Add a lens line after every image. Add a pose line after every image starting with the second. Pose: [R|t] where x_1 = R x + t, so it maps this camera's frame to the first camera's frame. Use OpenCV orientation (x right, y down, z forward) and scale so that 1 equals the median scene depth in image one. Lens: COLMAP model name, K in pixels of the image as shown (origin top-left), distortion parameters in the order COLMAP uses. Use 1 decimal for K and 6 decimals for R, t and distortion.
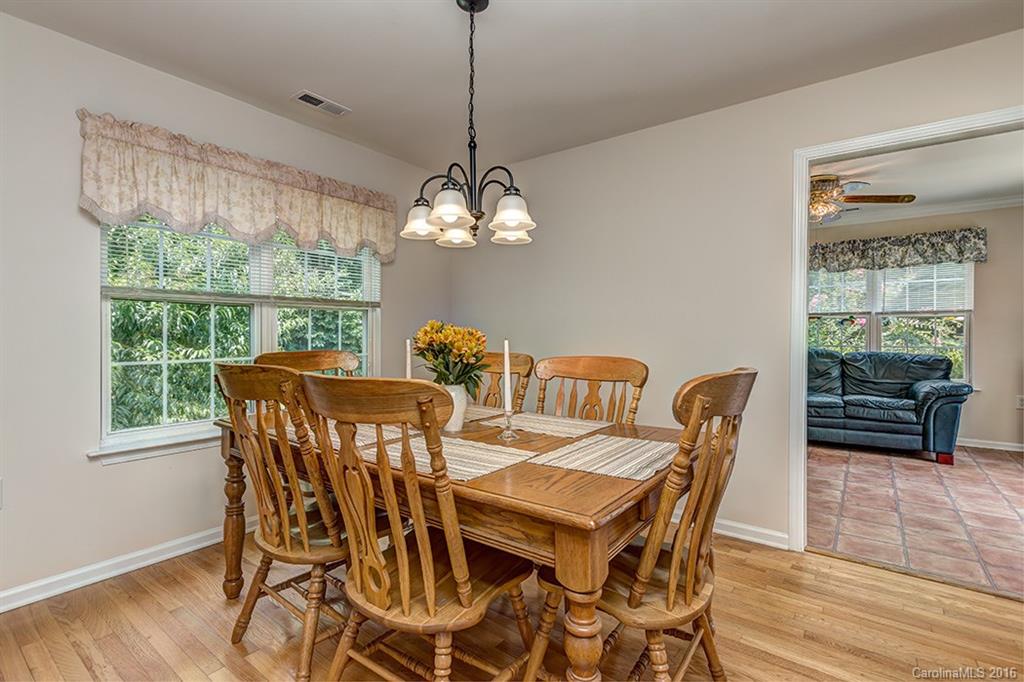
lens RADIAL K [[471.4, 0, 512.0], [0, 471.4, 336.6], [0, 0, 1]] dist [0.004632, -0.001294]
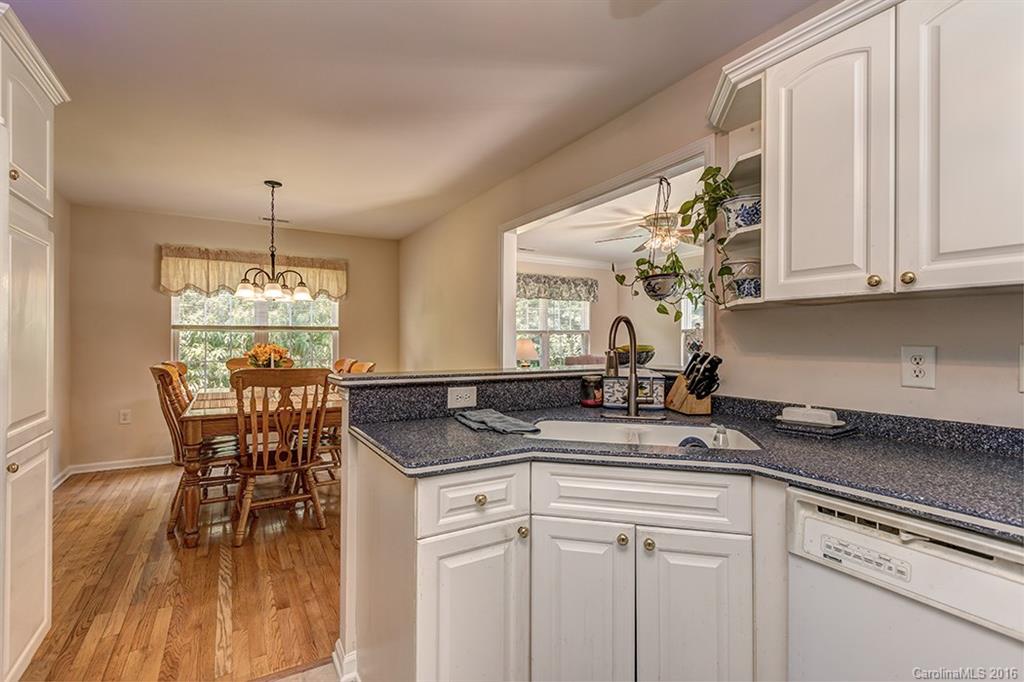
lens RADIAL K [[471.4, 0, 503.9], [0, 471.4, 337.9], [0, 0, 1]] dist [0.004632, -0.001294]
pose [[0.921033, 0.000835, -0.389484, 0.626779], [-0.007949, 0.999830, -0.016654, -0.005648], [0.389404, 0.018435, 0.920882, -0.192631]]
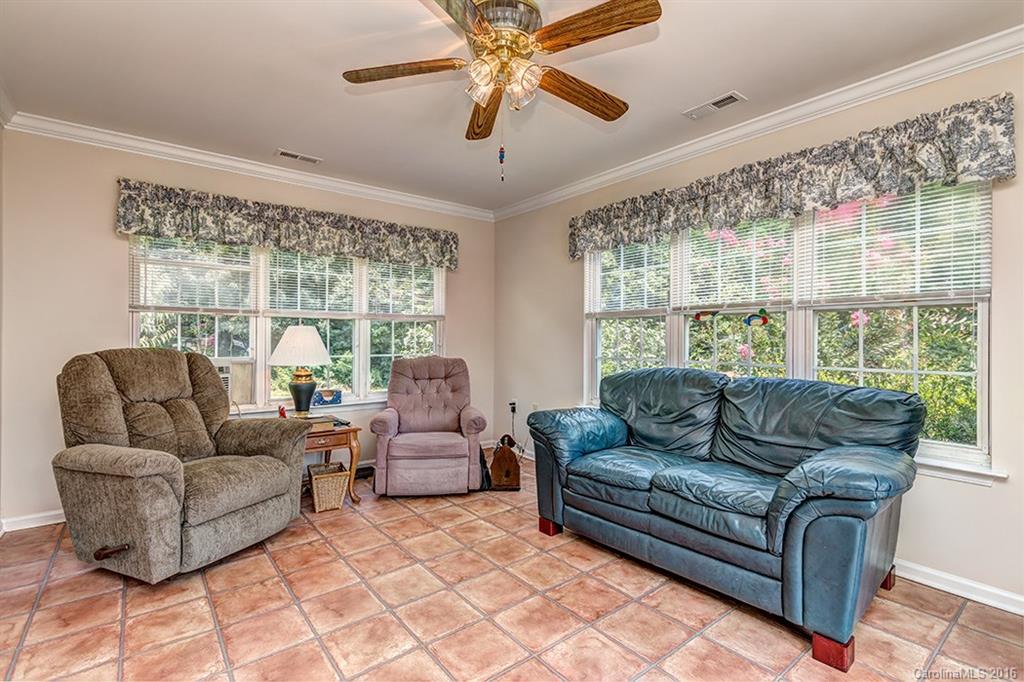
lens RADIAL K [[471.4, 0, 514.7], [0, 471.4, 338.6], [0, 0, 1]] dist [0.004632, -0.001294]
pose [[0.968646, 0.005837, -0.248375, 0.657569], [-0.008417, 0.999921, -0.009326, -0.003218], [0.248301, 0.011124, 0.968619, 0.466451]]
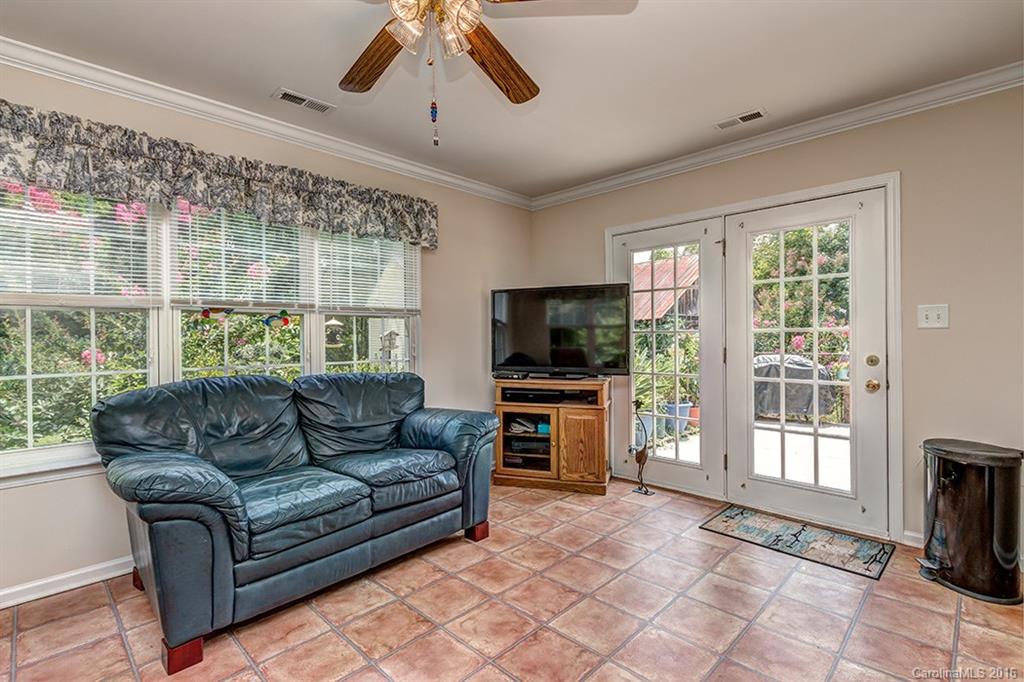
lens RADIAL K [[471.4, 0, 513.0], [0, 471.4, 339.5], [0, 0, 1]] dist [0.004632, -0.001294]
pose [[0.131205, -0.004416, 0.991345, 0.237191], [0.020595, 0.999786, 0.001728, -0.006033], [-0.991141, 0.020190, 0.131268, 0.754102]]
